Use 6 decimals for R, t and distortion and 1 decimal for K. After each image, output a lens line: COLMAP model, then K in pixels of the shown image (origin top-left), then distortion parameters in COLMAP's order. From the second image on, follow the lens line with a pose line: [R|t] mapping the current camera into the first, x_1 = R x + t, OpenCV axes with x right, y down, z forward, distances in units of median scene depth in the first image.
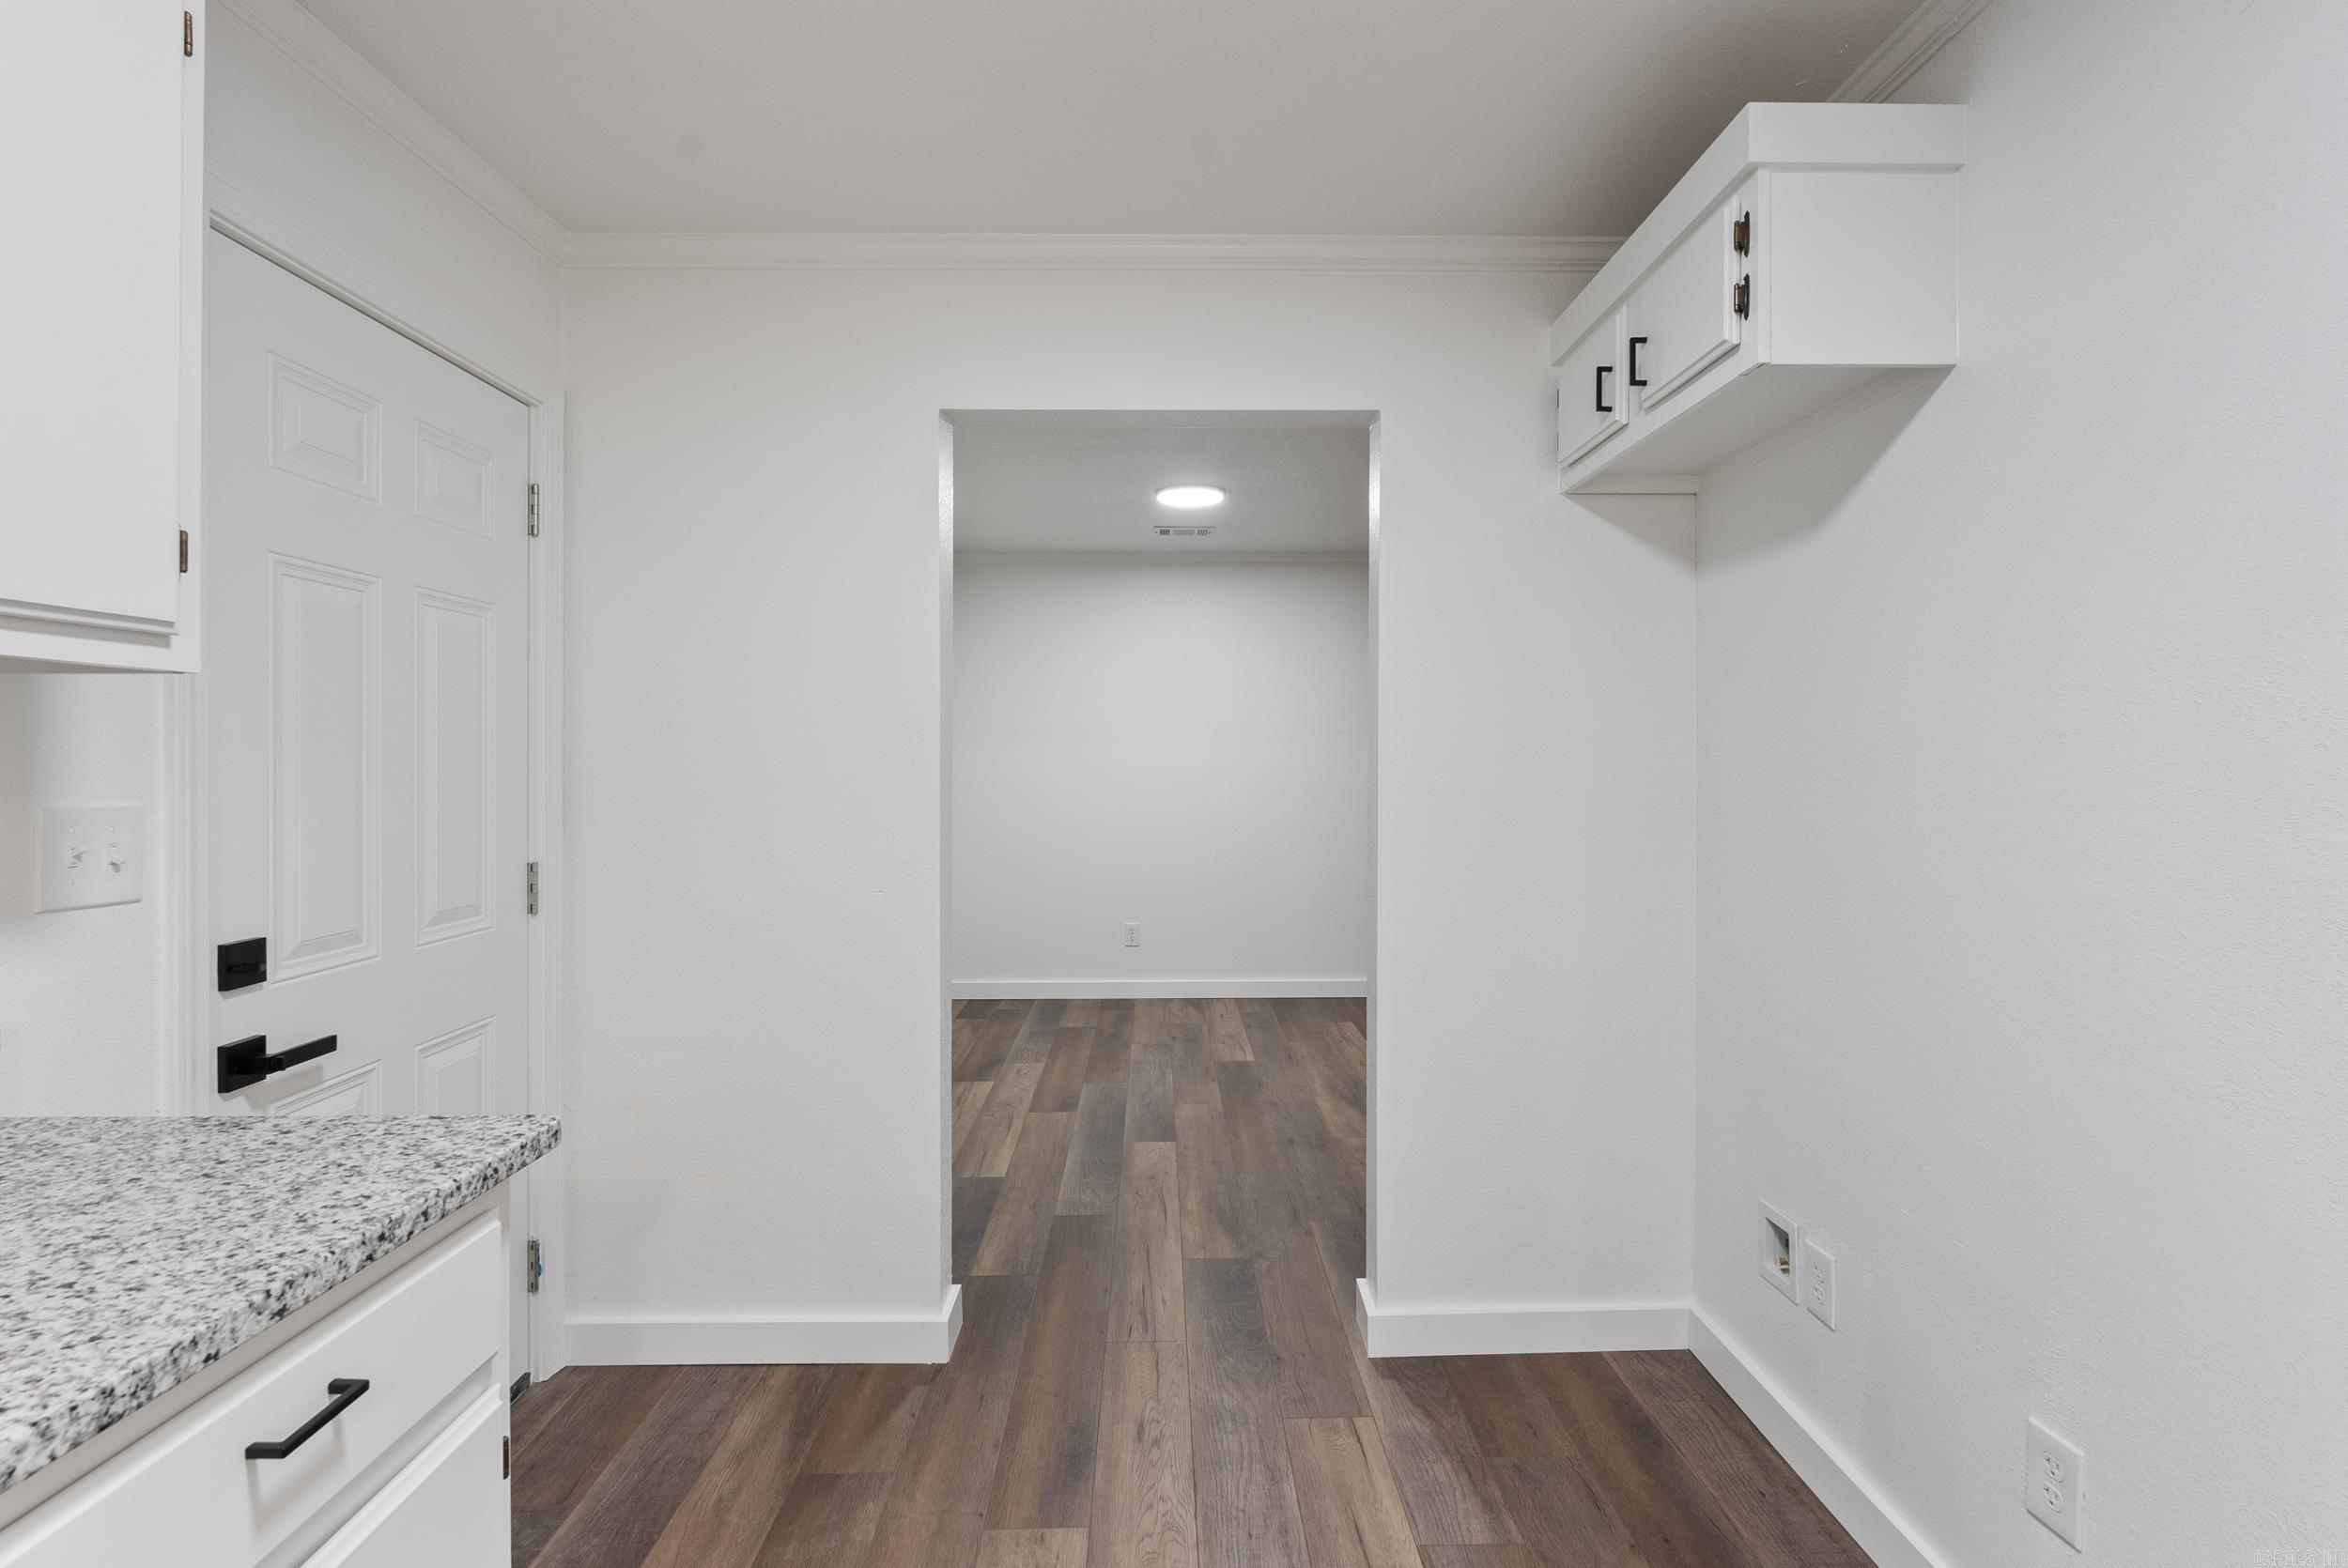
lens RADIAL K [[1037.2, 0, 1180.8], [0, 1037.2, 769.4], [0, 0, 1]] dist [-0.006236, 0.000369]
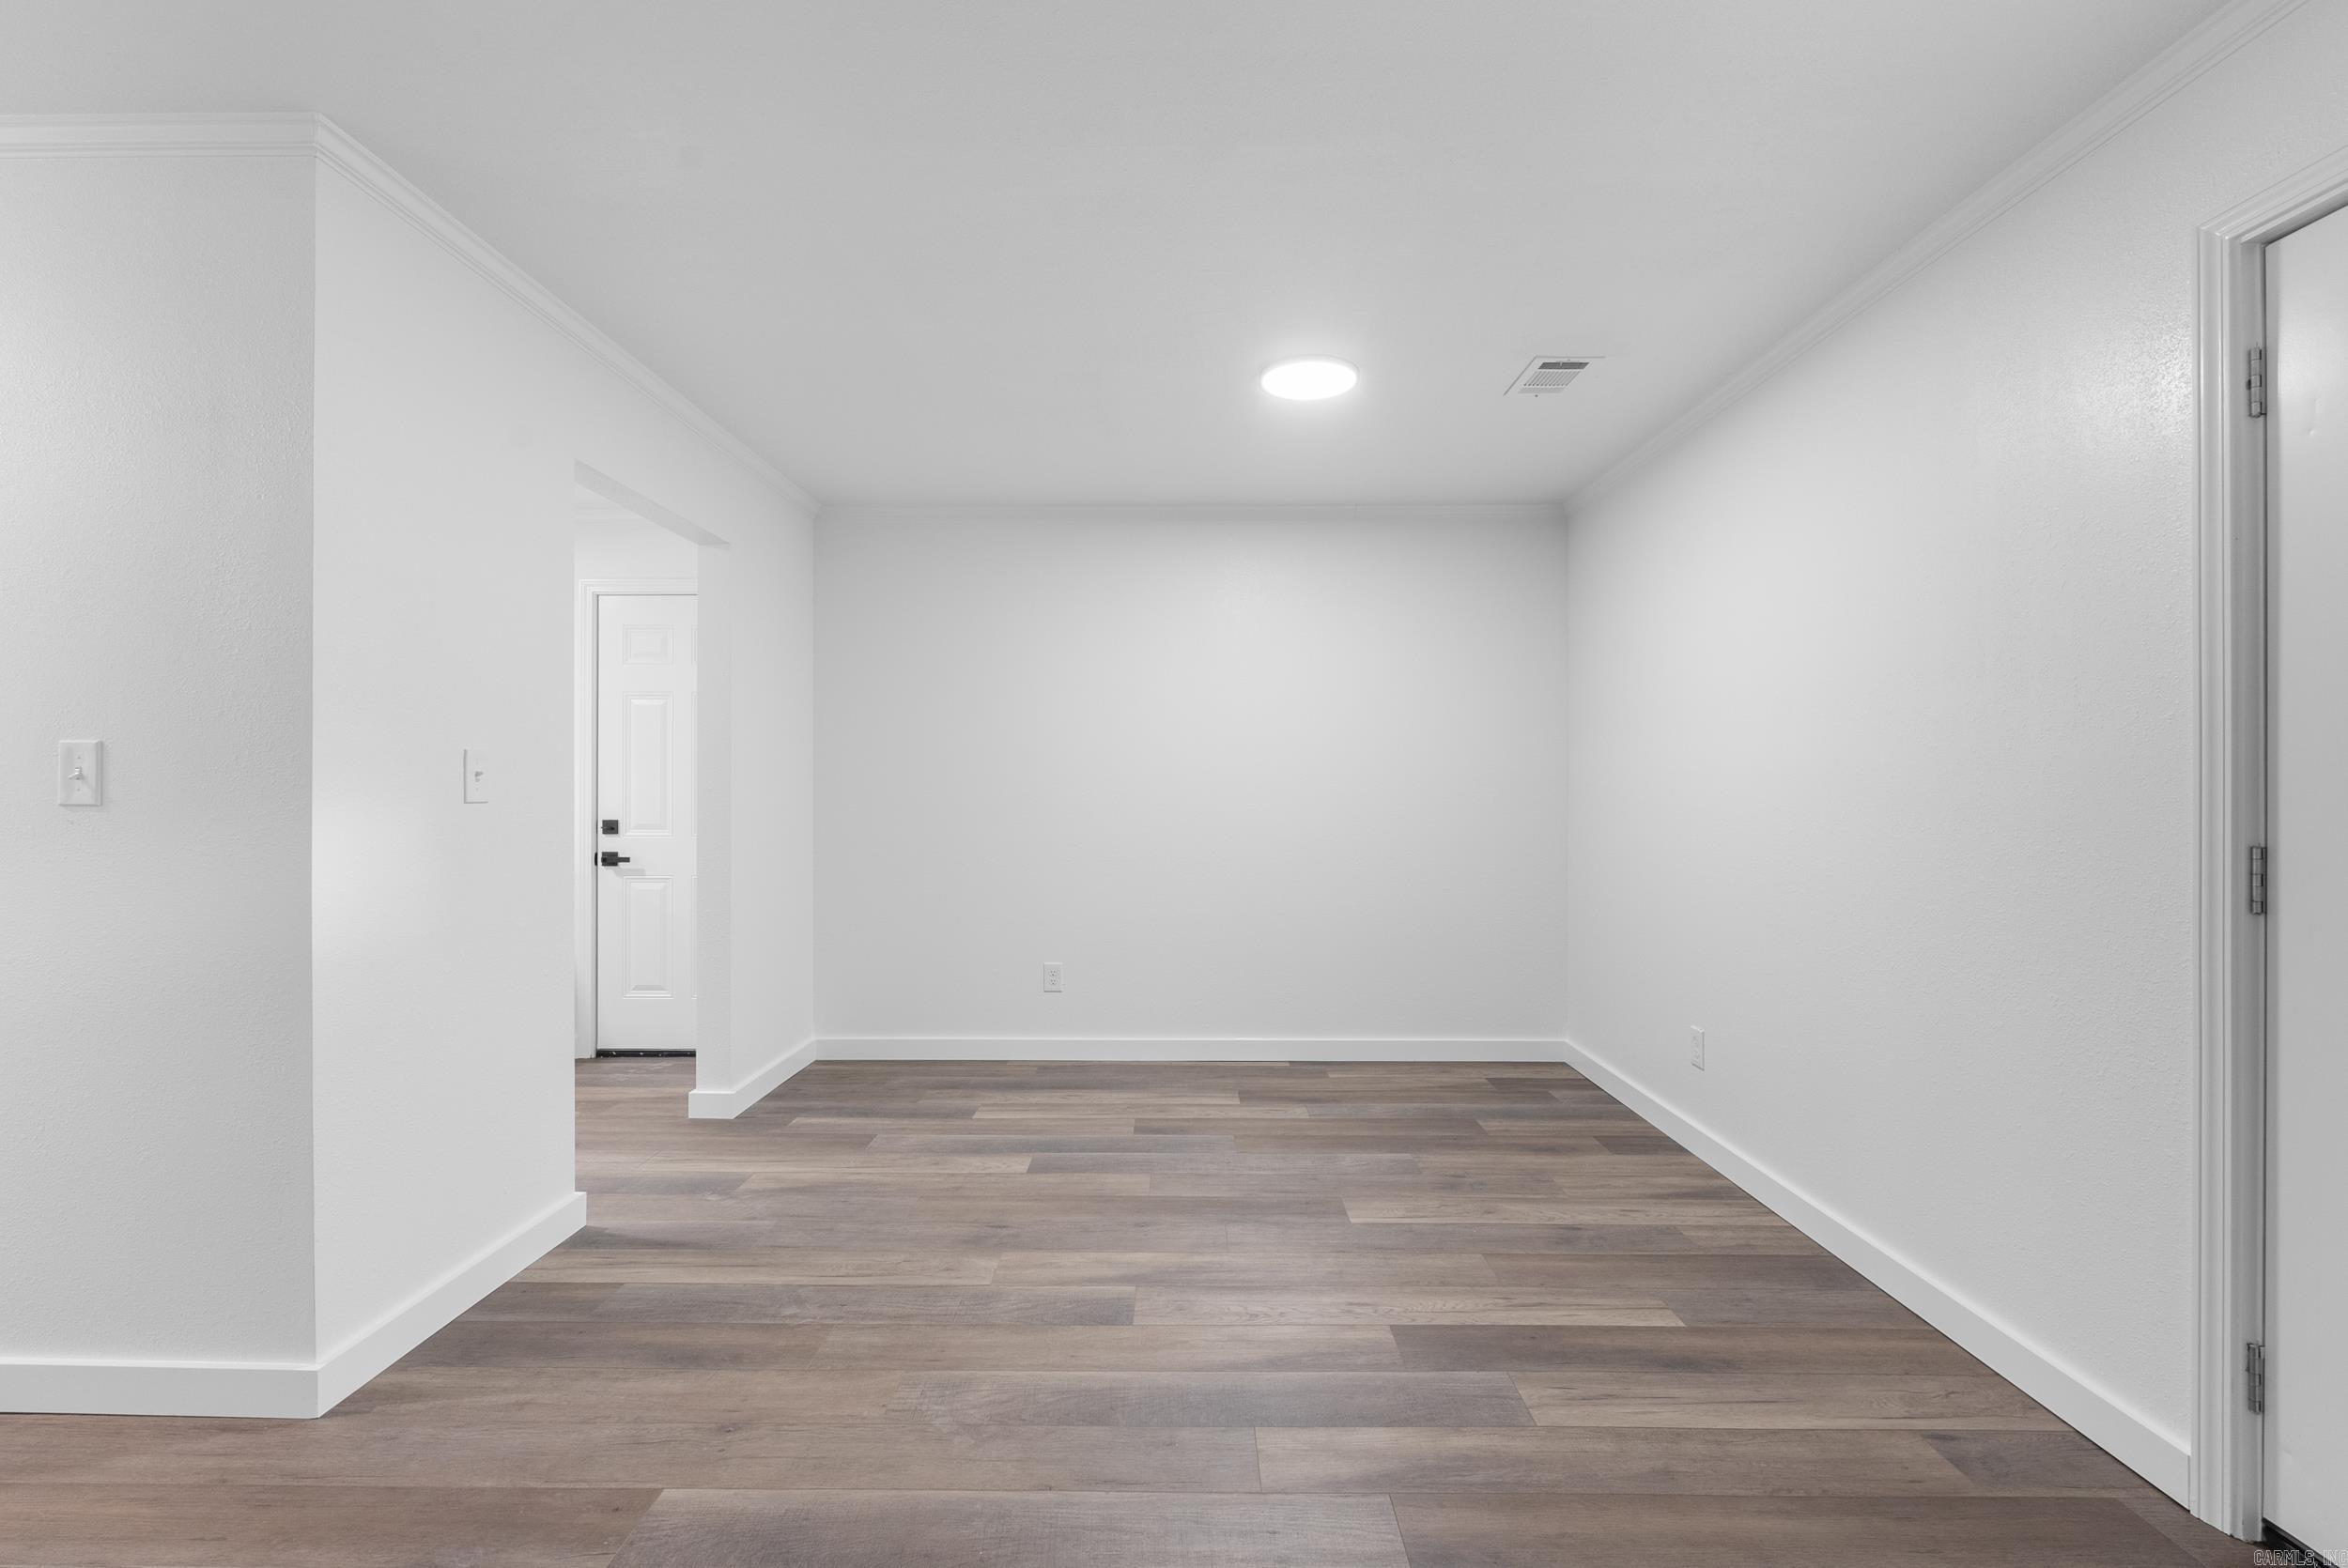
lens RADIAL K [[1037.2, 0, 1183.1], [0, 1037.2, 780.5], [0, 0, 1]] dist [-0.006236, 0.000369]
pose [[-0.031198, -0.010987, -0.999453, 1.026916], [-0.008455, 0.999907, -0.010728, 0.030826], [0.999477, 0.008115, -0.031288, 1.334165]]
